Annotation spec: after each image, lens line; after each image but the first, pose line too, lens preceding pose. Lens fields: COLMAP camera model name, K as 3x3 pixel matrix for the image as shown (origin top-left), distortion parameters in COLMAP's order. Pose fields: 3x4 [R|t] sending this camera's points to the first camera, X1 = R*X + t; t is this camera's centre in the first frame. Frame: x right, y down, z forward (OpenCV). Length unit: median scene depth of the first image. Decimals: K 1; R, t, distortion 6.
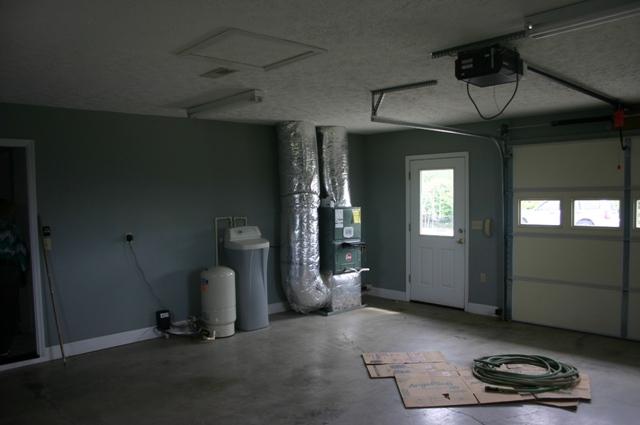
lens RADIAL K [[525.0, 0, 316.2], [0, 525.0, 226.1], [0, 0, 1]] dist [-0.161781, 0.130193]
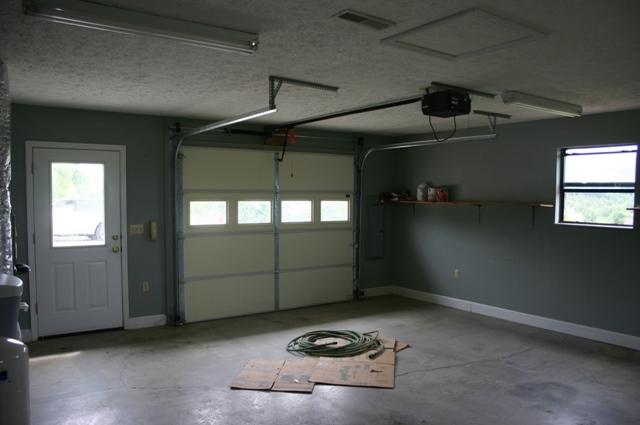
lens RADIAL K [[525.0, 0, 316.2], [0, 525.0, 226.1], [0, 0, 1]] dist [-0.161781, 0.130193]
pose [[0.114643, -0.039772, 0.992610, -0.595201], [0.048497, 0.998231, 0.034397, -0.025590], [-0.992222, 0.044195, 0.116369, 0.653441]]
